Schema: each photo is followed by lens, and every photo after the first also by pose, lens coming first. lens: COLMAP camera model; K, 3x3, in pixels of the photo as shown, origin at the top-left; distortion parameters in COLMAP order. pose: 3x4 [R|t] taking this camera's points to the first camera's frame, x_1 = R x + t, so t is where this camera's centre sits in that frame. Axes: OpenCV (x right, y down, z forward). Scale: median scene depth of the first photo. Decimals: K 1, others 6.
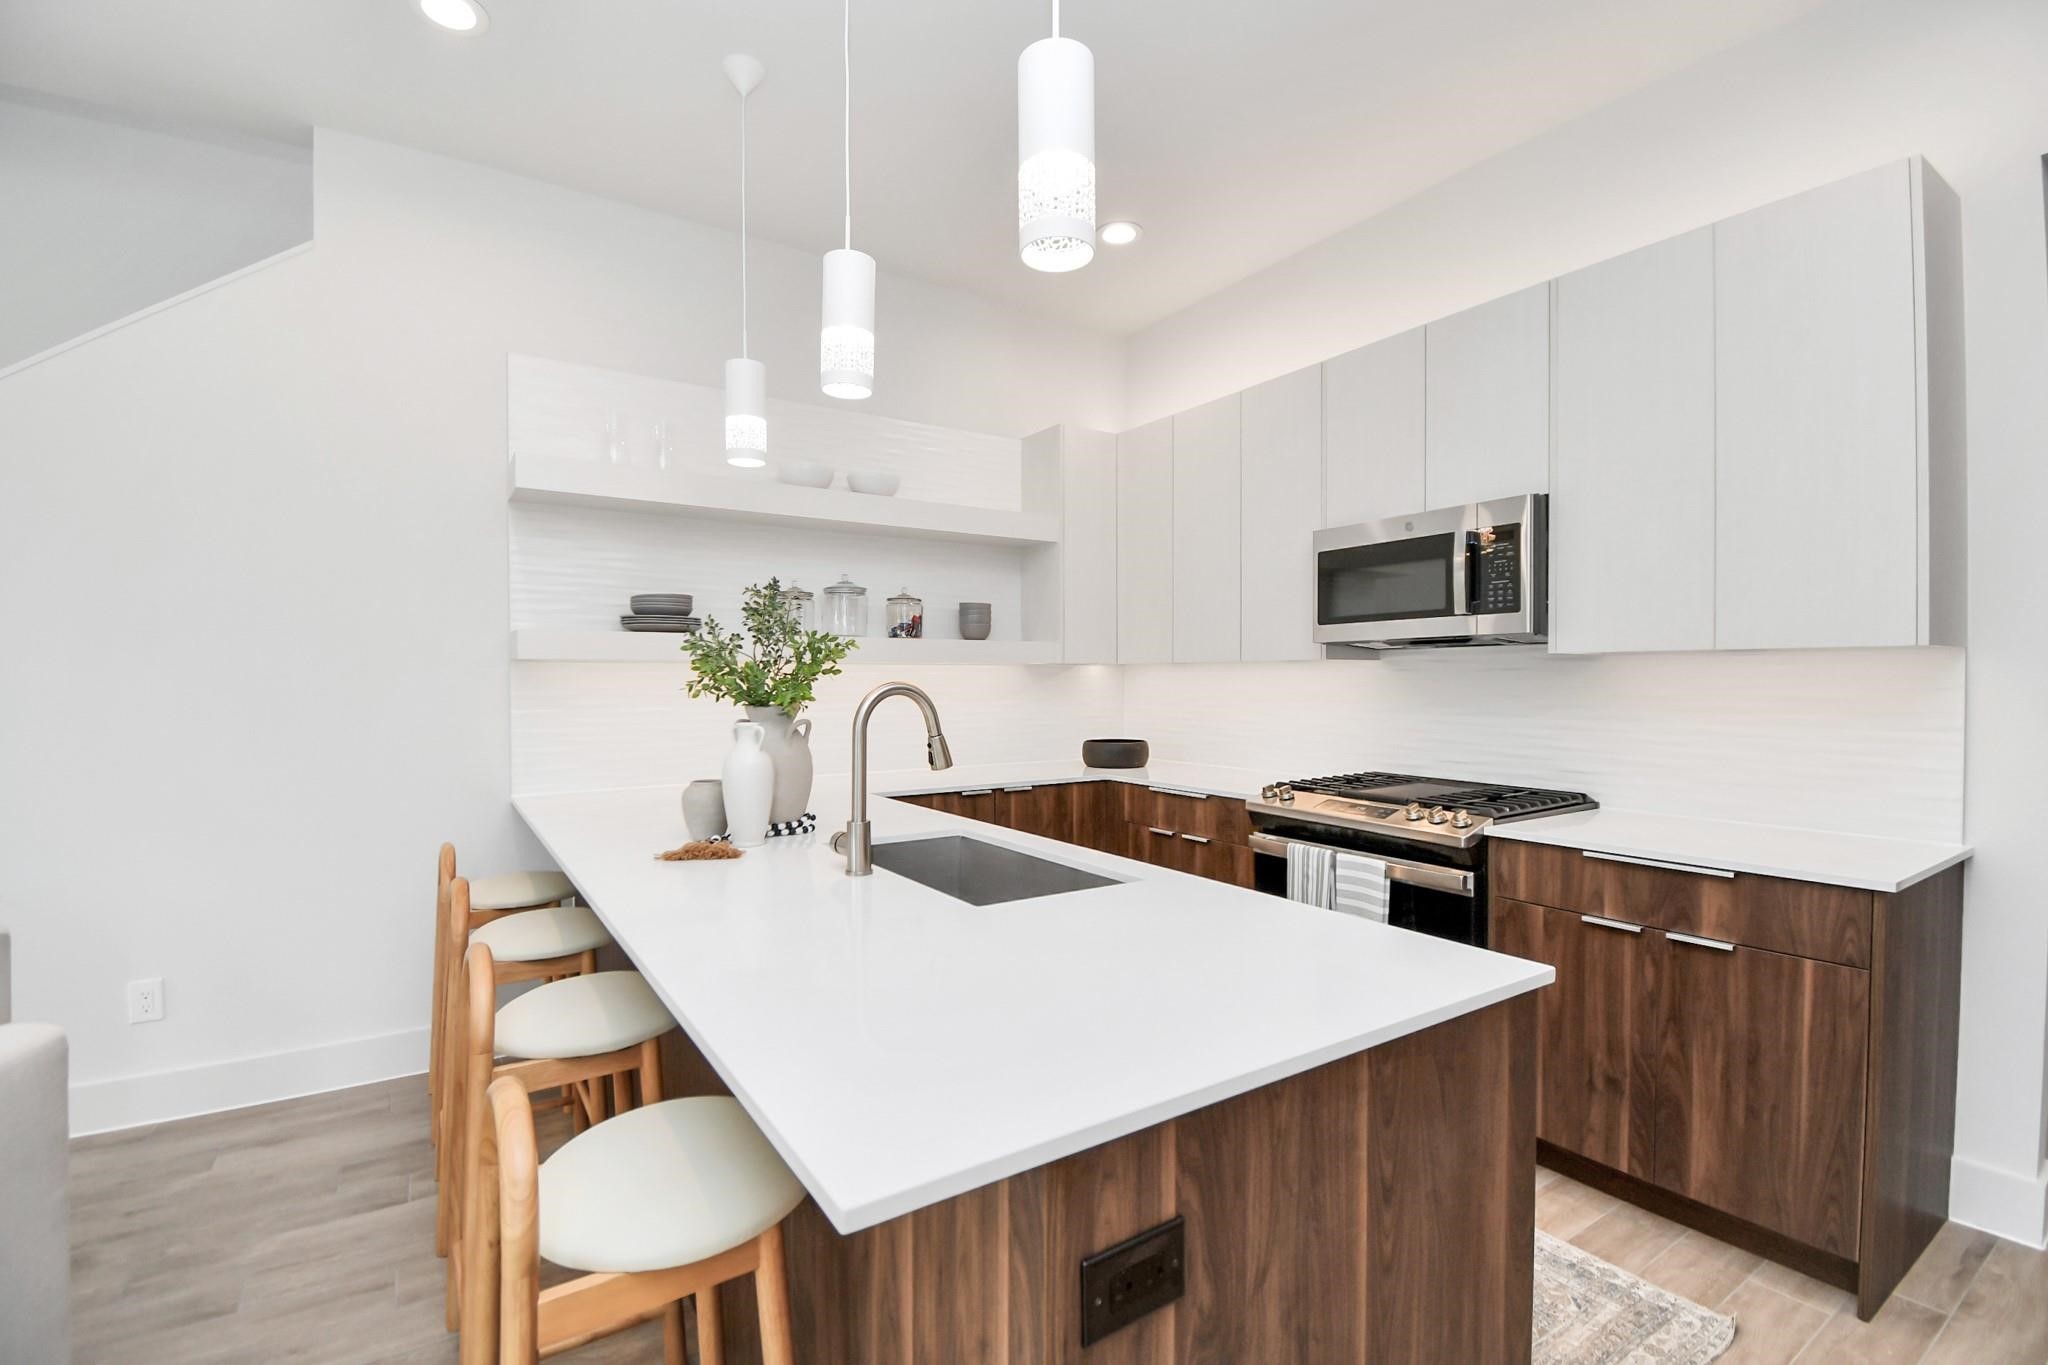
lens RADIAL K [[922.4, 0, 1024.0], [0, 922.4, 682.5], [0, 0, 1]] dist [0.002069, -0.008534]
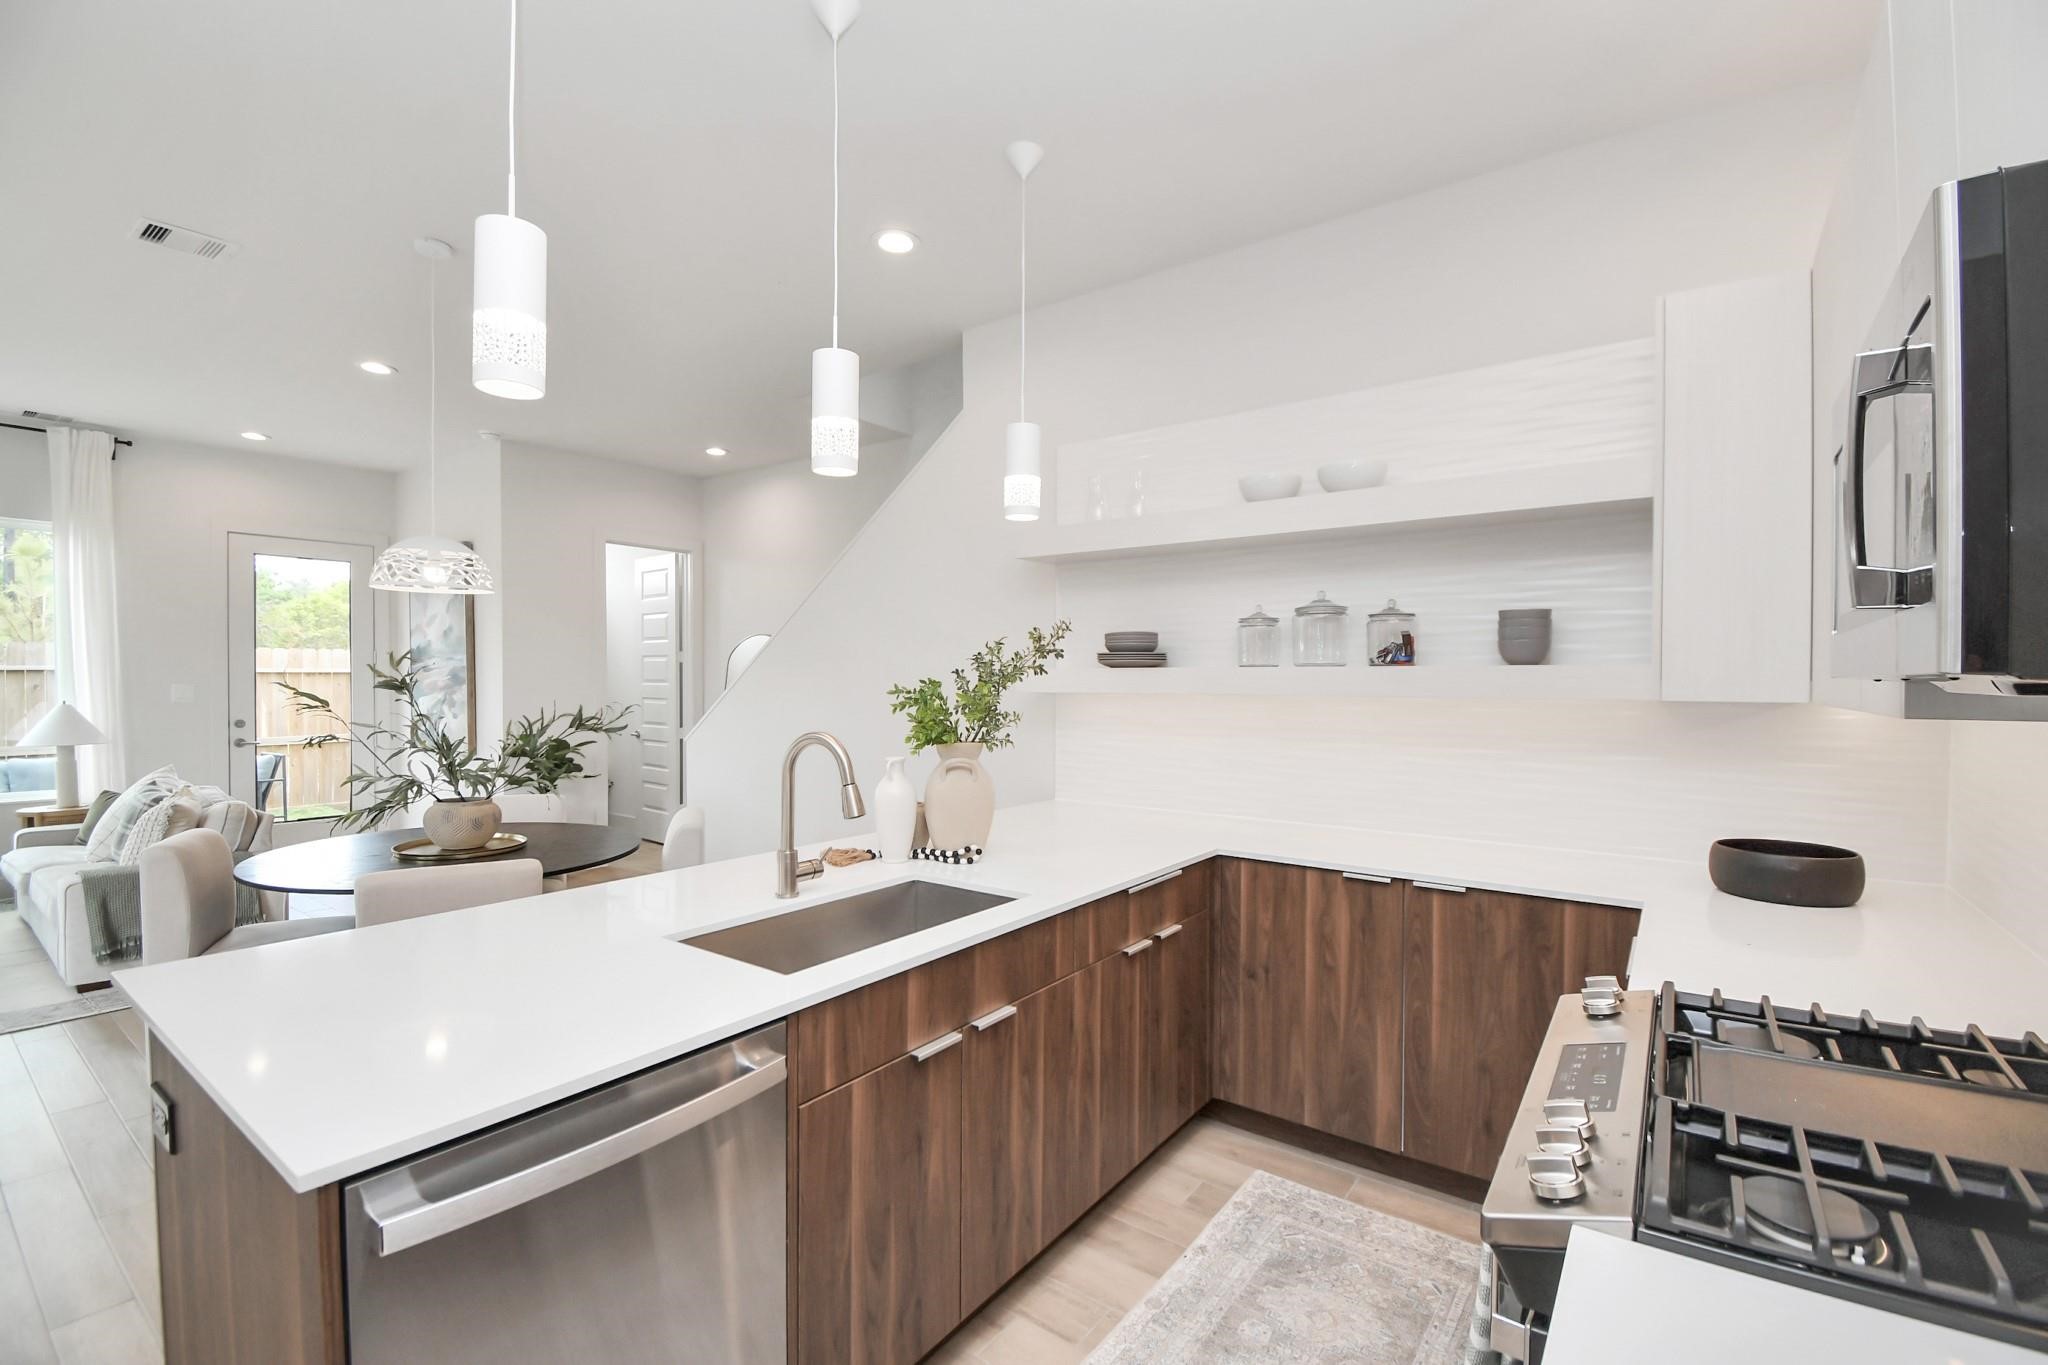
lens RADIAL K [[906.8, 0, 999.5], [0, 906.8, 680.1], [0, 0, 1]] dist [0.019000, -0.020369]
pose [[0.320377, 0.005970, -0.947271, 0.667926], [-0.008589, 0.999957, 0.003398, -0.047973], [0.947251, 0.007047, 0.320414, 0.600829]]
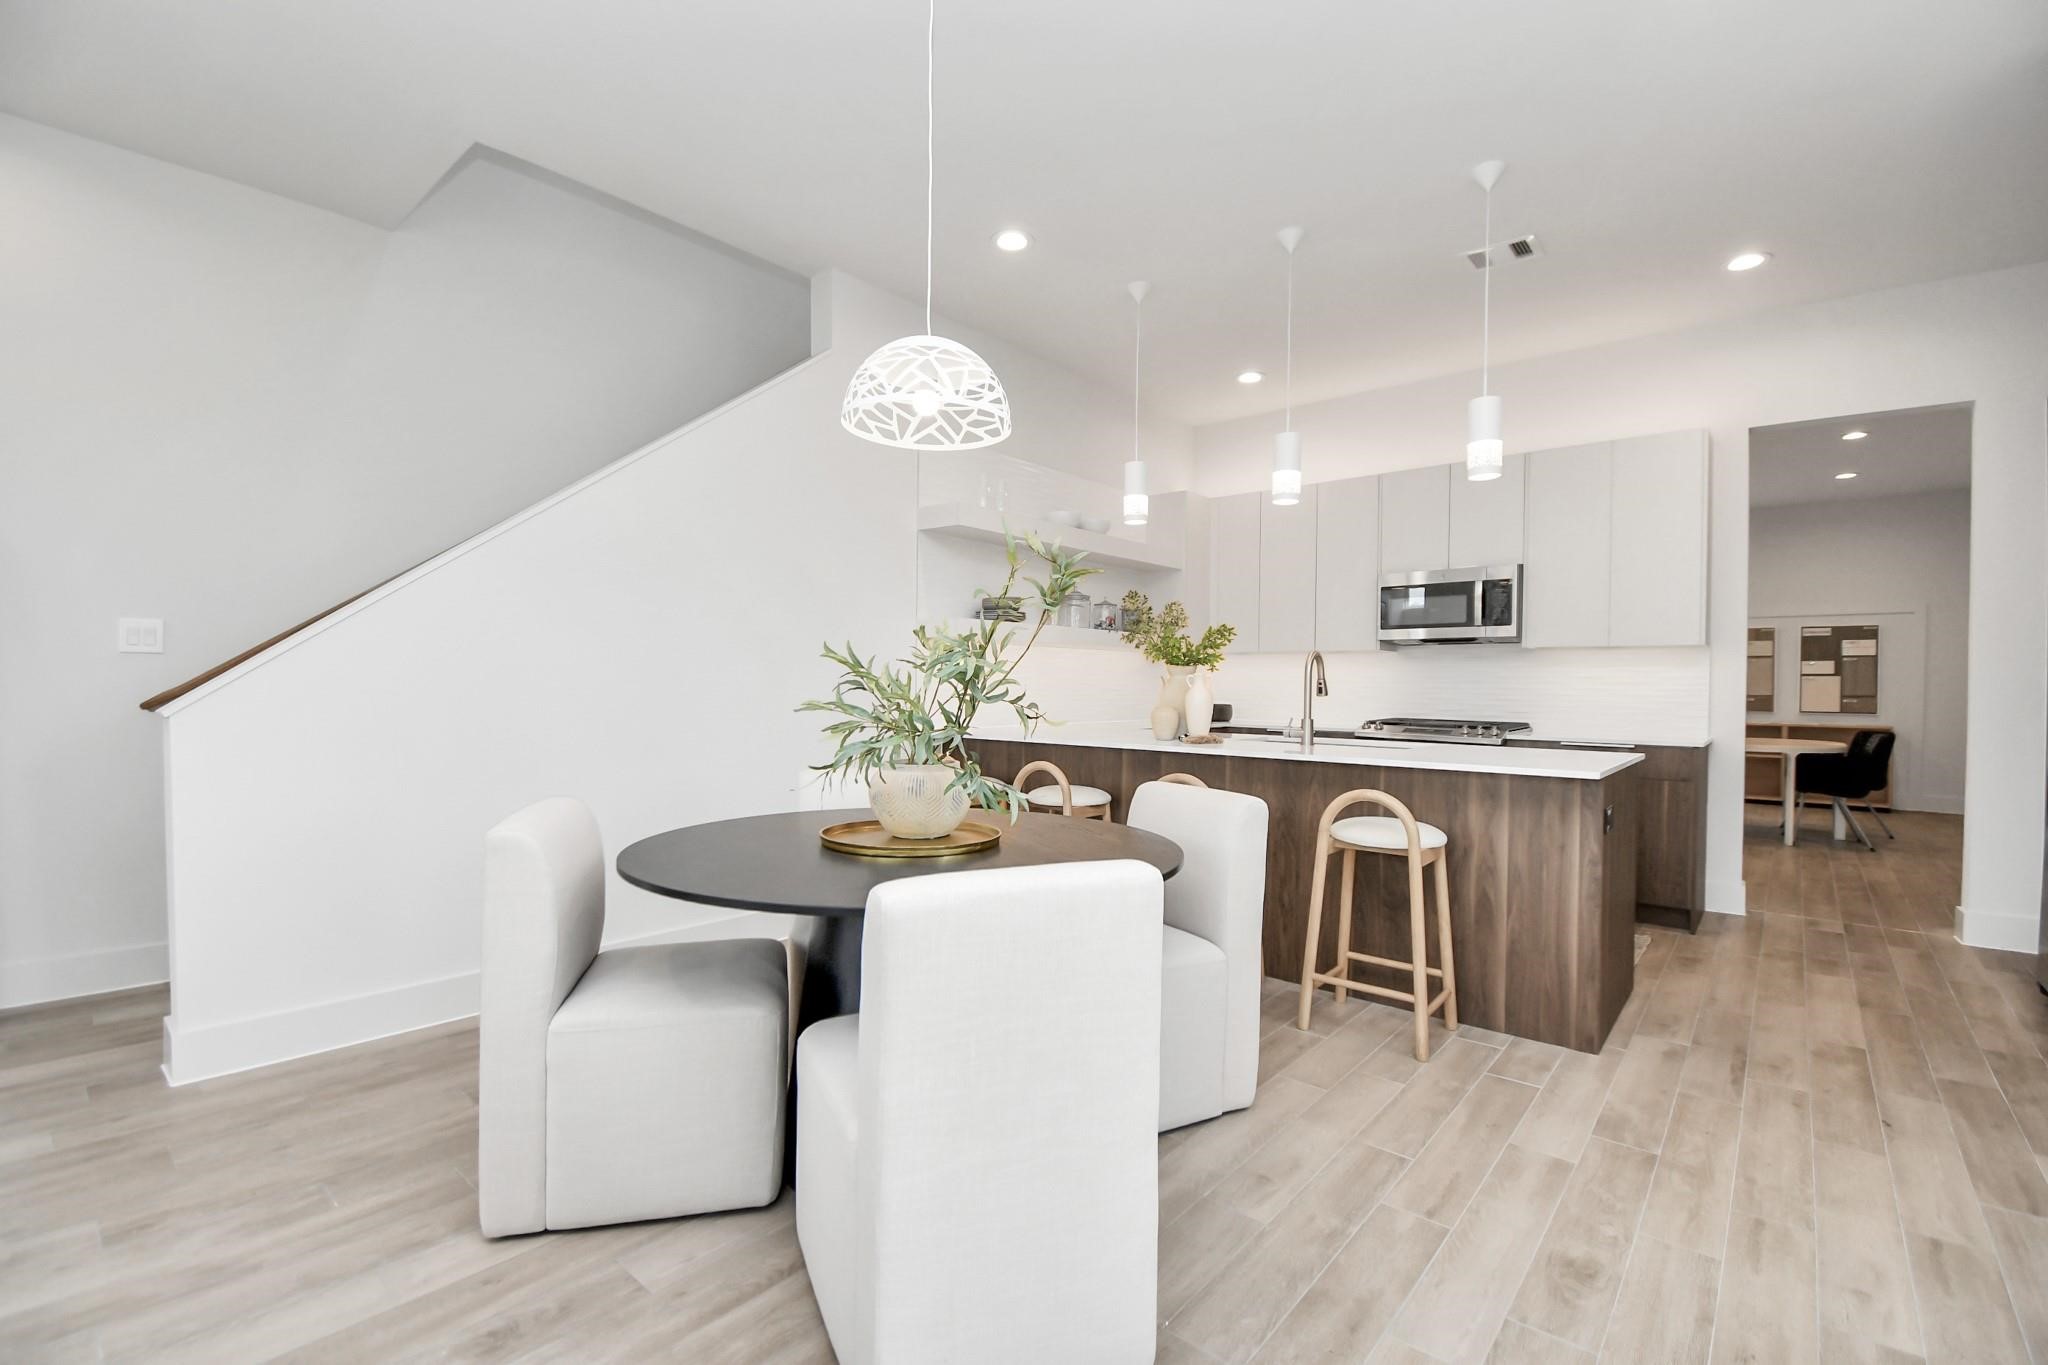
lens RADIAL K [[906.8, 0, 999.5], [0, 906.8, 680.1], [0, 0, 1]] dist [0.019000, -0.020369]
pose [[0.970255, 0.017625, 0.241443, -0.889226], [-0.015885, 0.999832, -0.009152, 0.067619], [-0.241564, 0.005045, 0.970372, -0.541495]]
